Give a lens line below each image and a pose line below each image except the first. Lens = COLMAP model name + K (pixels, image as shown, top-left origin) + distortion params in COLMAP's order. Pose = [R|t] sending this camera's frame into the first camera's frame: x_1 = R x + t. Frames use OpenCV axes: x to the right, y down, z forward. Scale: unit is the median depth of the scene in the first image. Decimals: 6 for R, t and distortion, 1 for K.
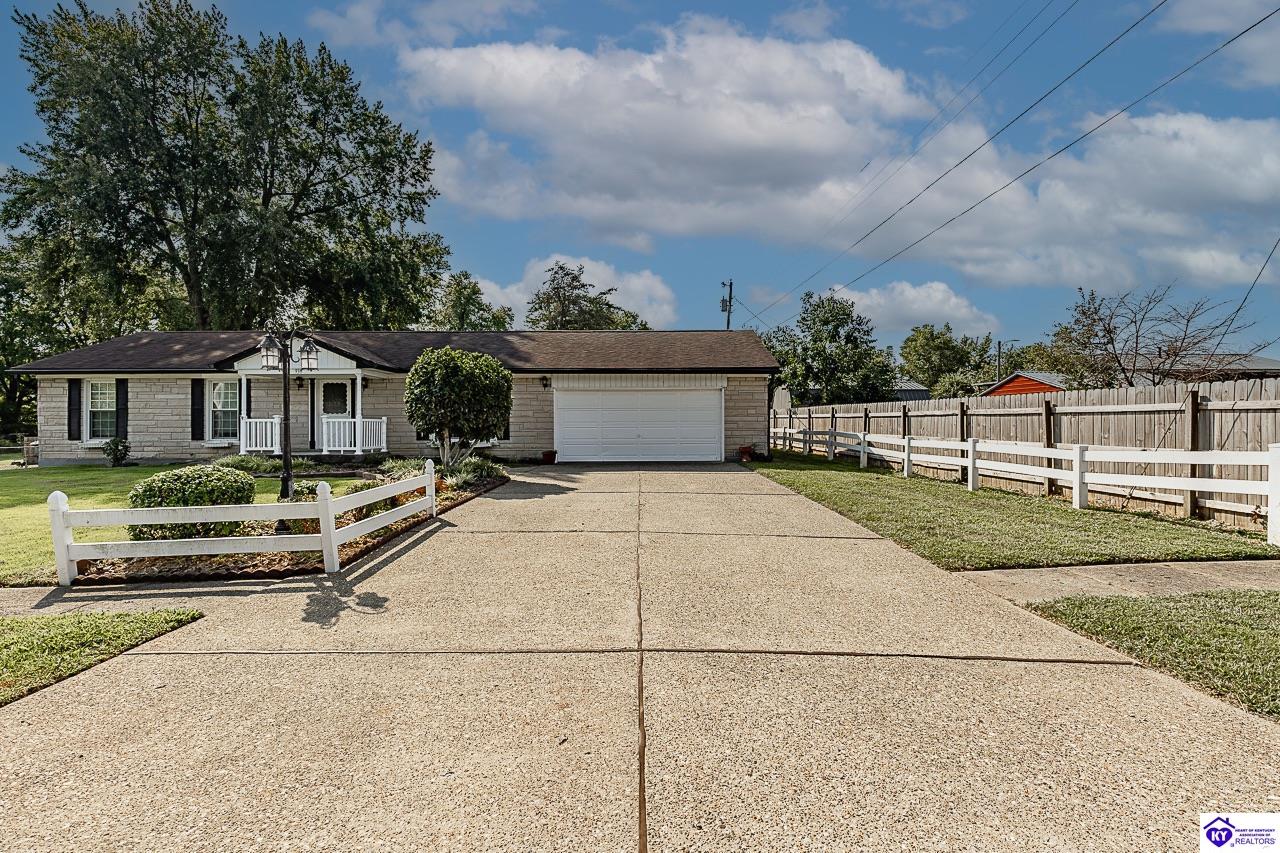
lens RADIAL K [[578.2, 0, 646.3], [0, 578.2, 426.1], [0, 0, 1]] dist [0.005589, -0.000431]
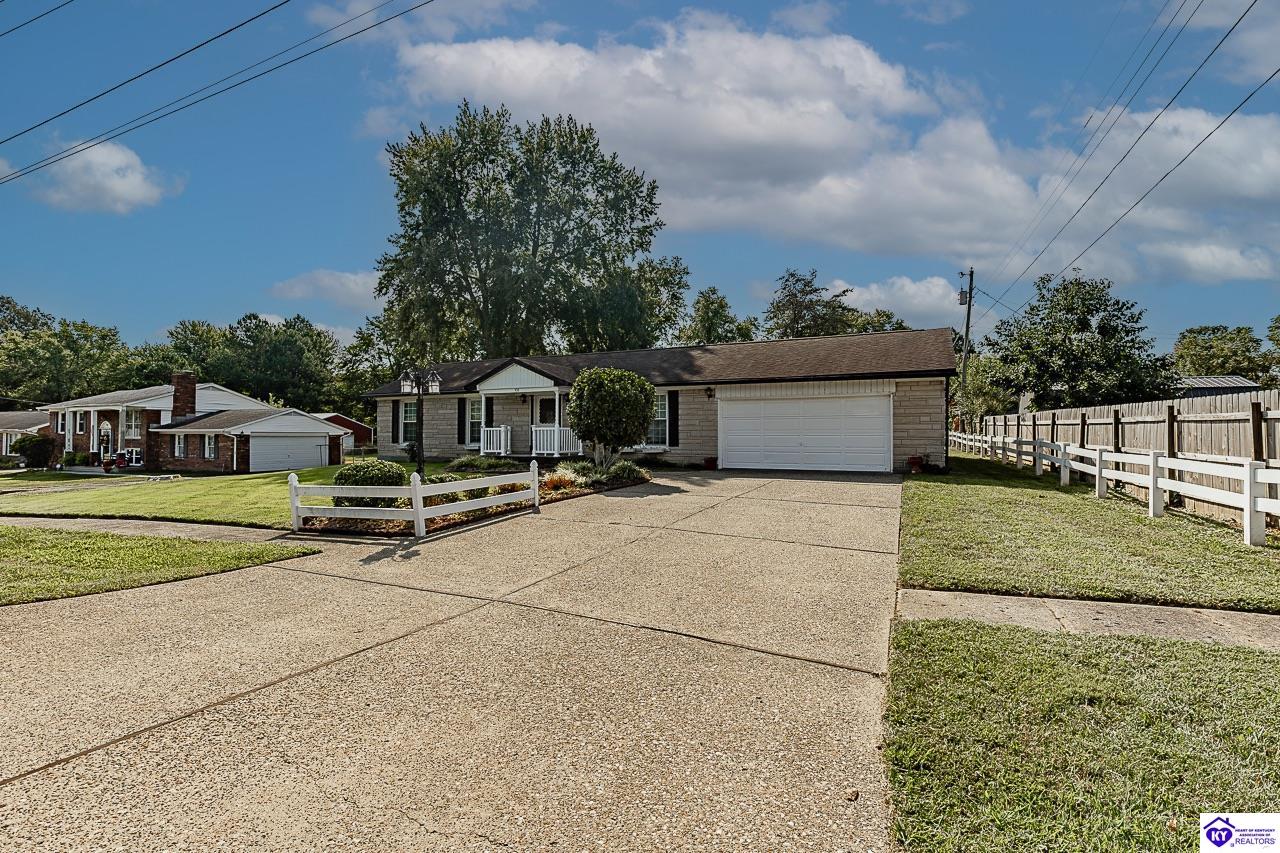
lens RADIAL K [[579.5, 0, 645.8], [0, 579.5, 426.2], [0, 0, 1]] dist [0.008290, -0.000258]
pose [[0.902260, -0.003314, -0.431179, 0.178620], [-0.002324, 0.999919, -0.012550, -0.000804], [0.431186, 0.012325, 0.902179, -0.015983]]
